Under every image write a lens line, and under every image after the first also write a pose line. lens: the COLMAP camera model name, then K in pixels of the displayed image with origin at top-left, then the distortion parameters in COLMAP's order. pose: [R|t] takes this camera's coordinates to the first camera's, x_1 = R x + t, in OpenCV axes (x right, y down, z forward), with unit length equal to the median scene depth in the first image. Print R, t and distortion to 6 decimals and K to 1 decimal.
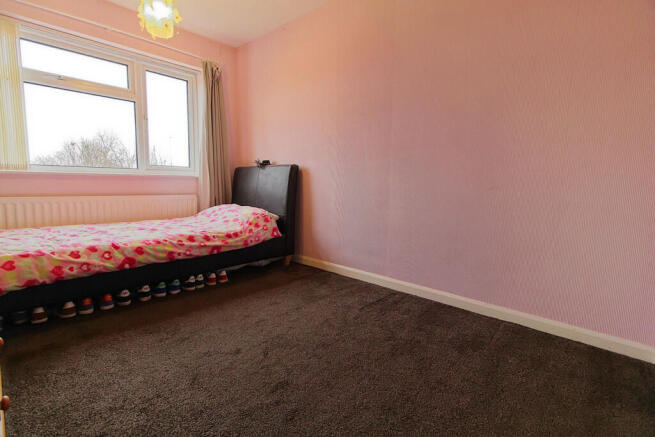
lens RADIAL K [[297.3, 0, 322.5], [0, 297.3, 211.0], [0, 0, 1]] dist [0.000014, -0.000263]
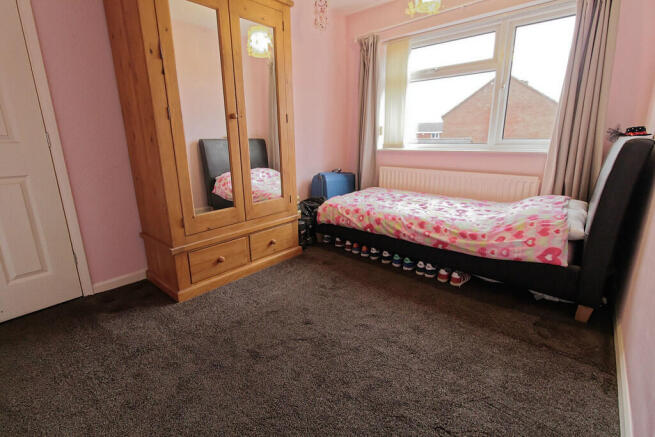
lens RADIAL K [[297.3, 0, 322.5], [0, 297.3, 211.0], [0, 0, 1]] dist [0.000014, -0.000263]
pose [[0.042725, 0.219814, -0.974606, 0.482268], [-0.087654, 0.972560, 0.215510, -0.130727], [0.995234, 0.076221, 0.060821, 0.620161]]
